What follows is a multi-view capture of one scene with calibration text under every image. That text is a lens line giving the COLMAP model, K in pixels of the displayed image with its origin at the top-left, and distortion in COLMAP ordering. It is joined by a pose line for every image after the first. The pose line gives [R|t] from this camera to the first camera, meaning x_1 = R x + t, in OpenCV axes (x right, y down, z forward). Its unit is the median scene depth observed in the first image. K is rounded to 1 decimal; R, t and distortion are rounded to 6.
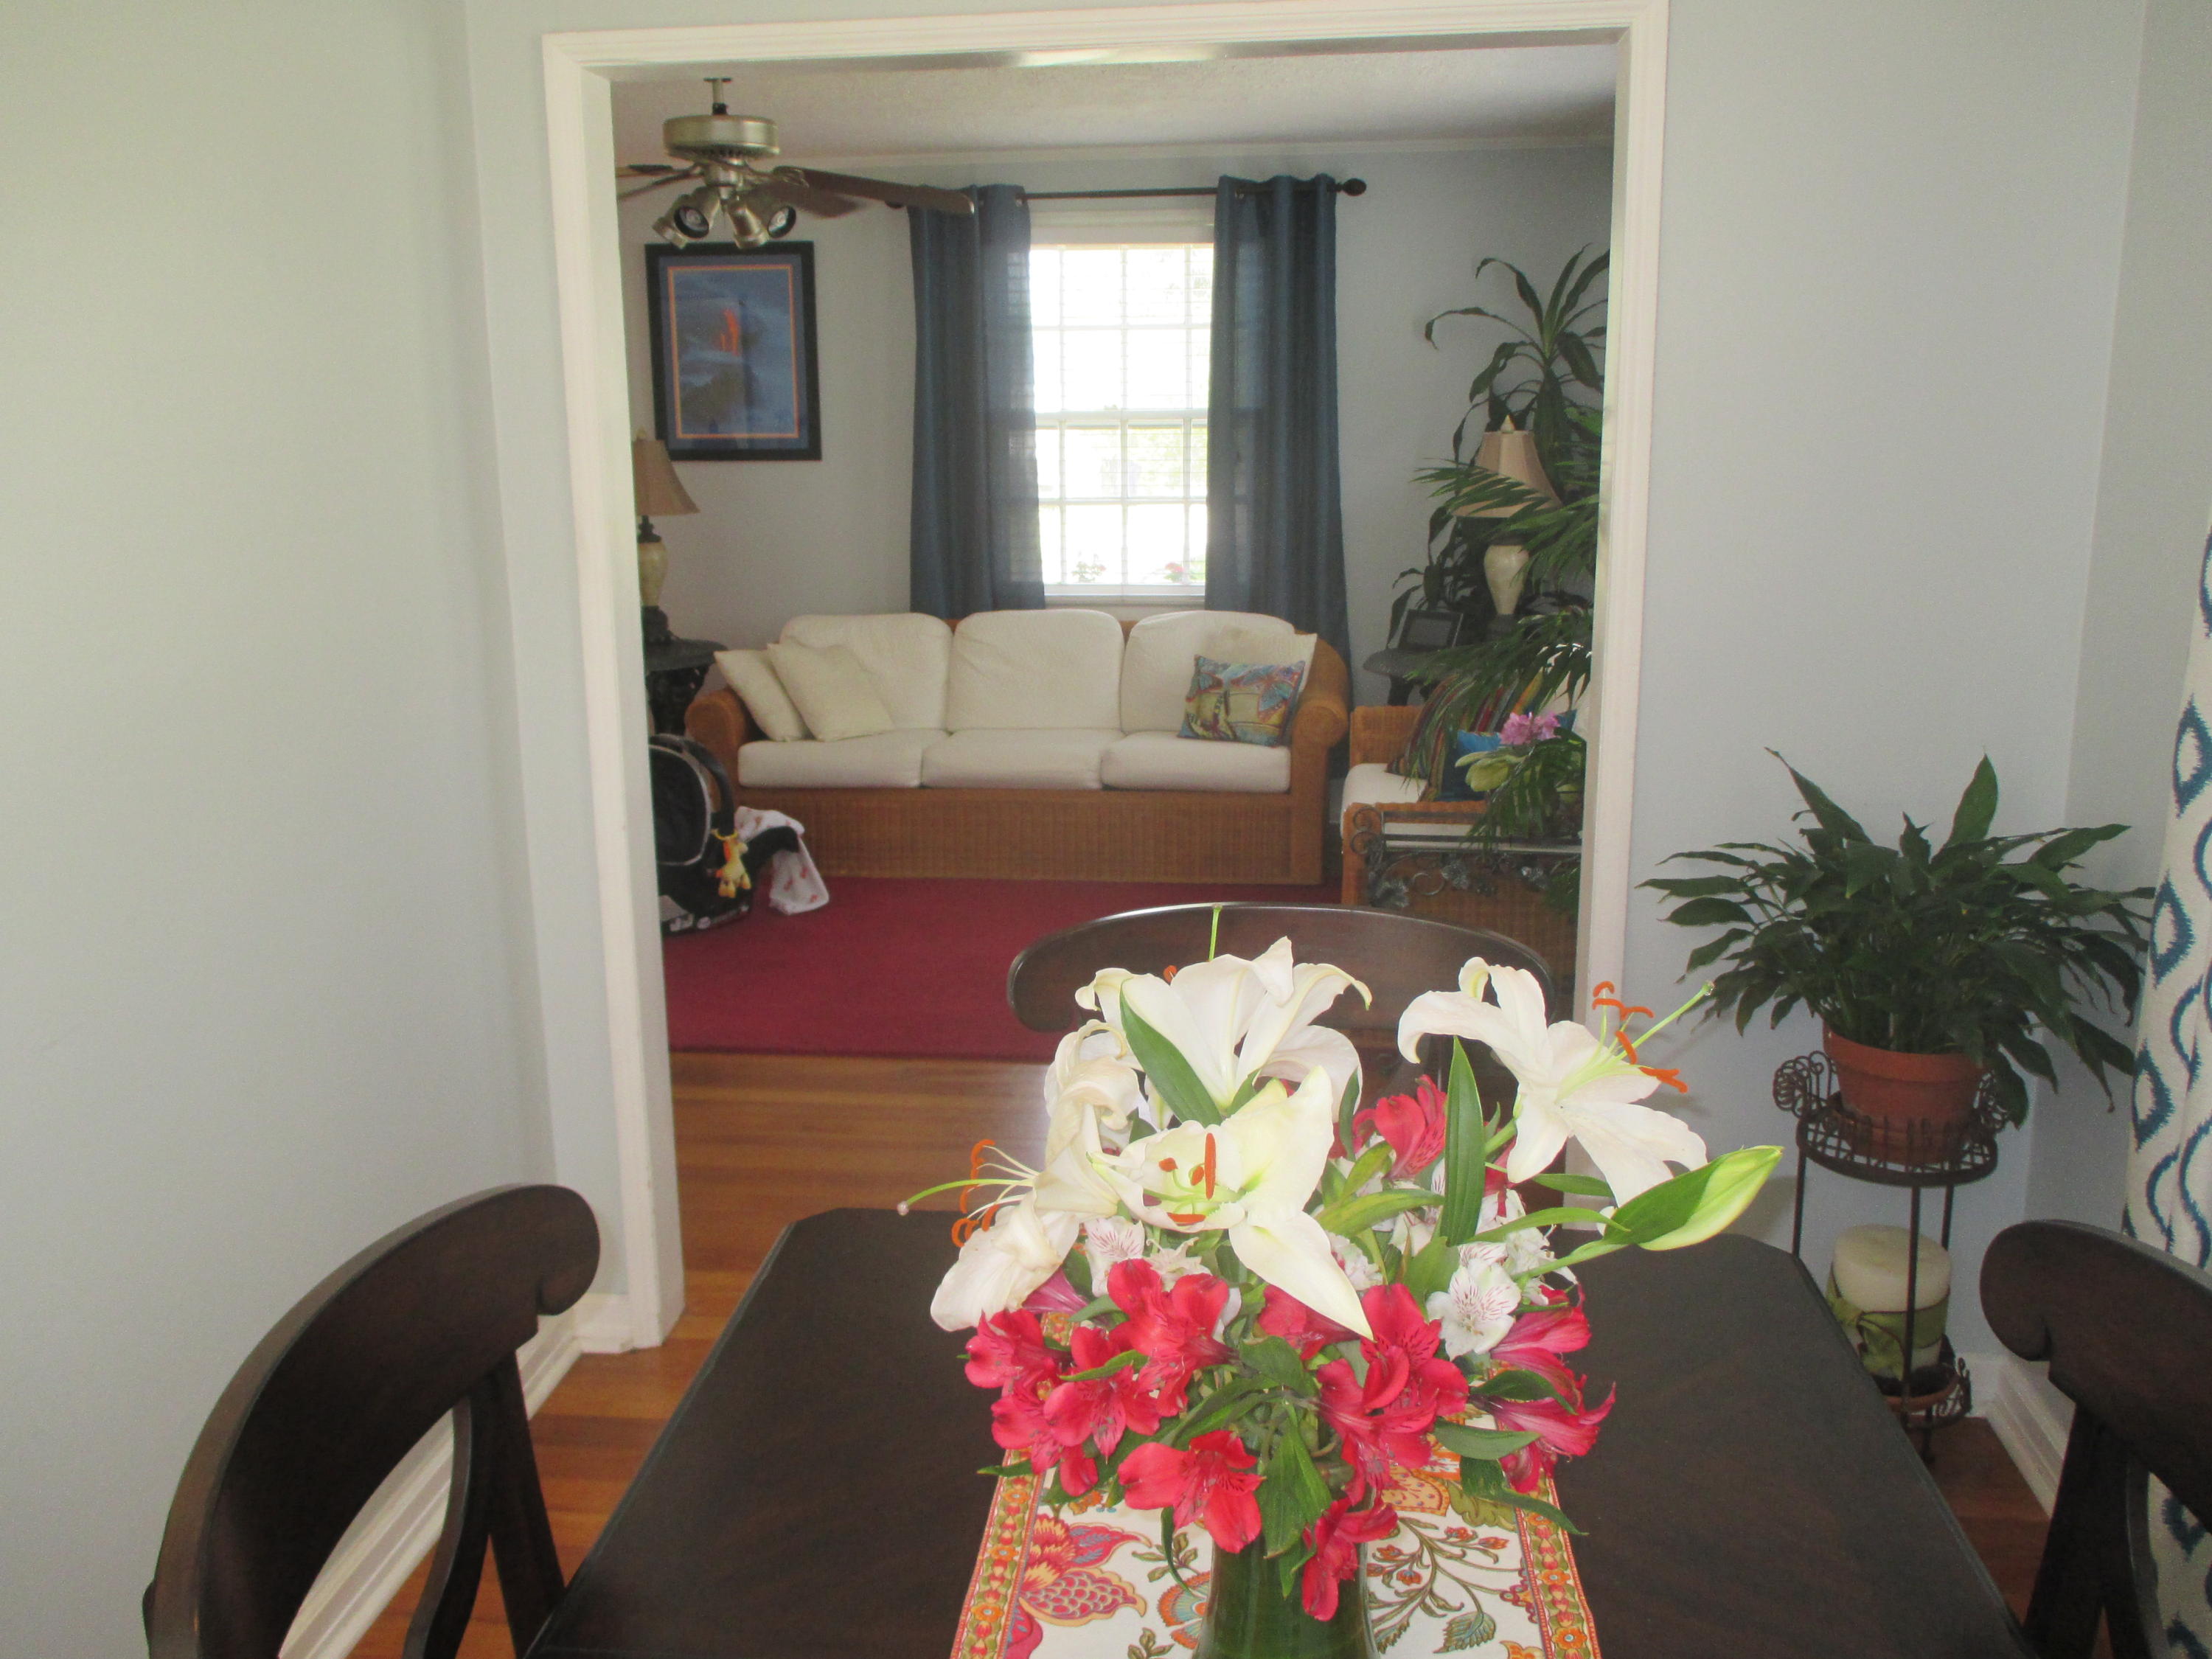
lens RADIAL K [[1883.9, 0, 1094.0], [0, 1883.9, 826.2], [0, 0, 1]] dist [0.008490, -0.046242]
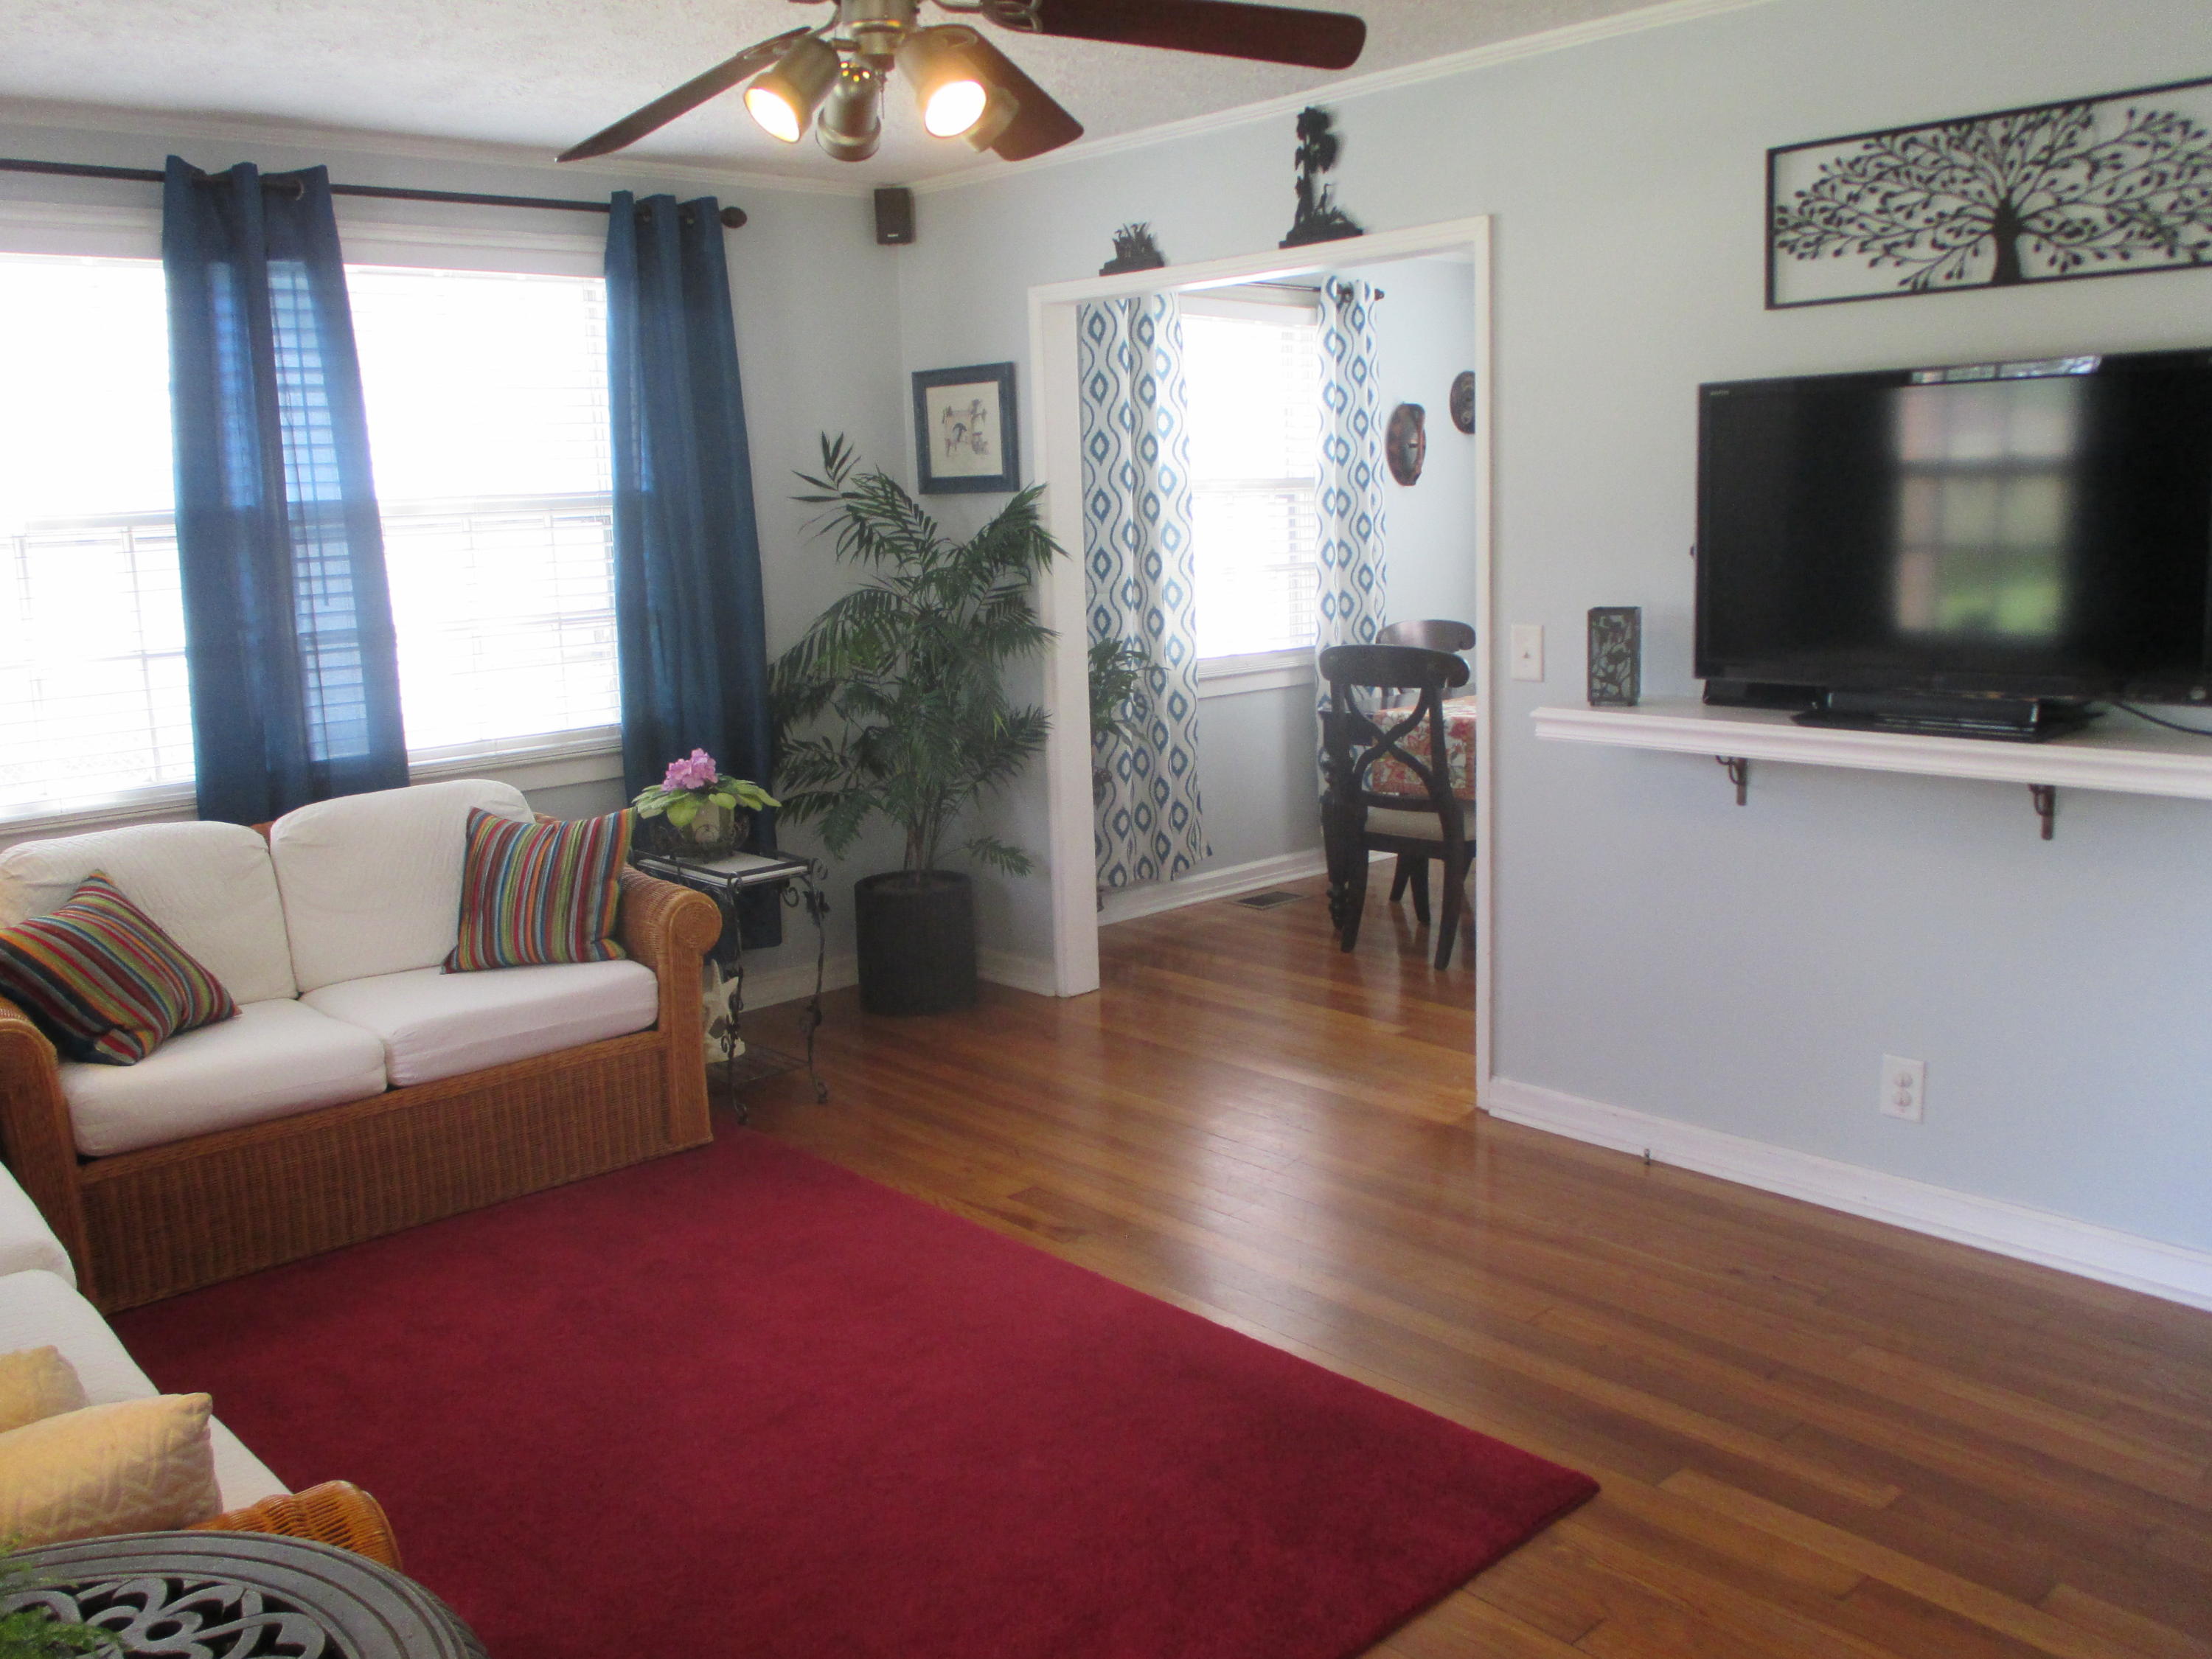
lens RADIAL K [[1873.8, 0, 1112.9], [0, 1873.8, 820.9], [0, 0, 1]] dist [-0.005509, -0.023601]
pose [[-0.765443, -0.074825, 0.639139, -0.441239], [0.185024, 0.925685, 0.329960, -0.222526], [-0.616331, 0.370822, -0.694714, 1.040737]]
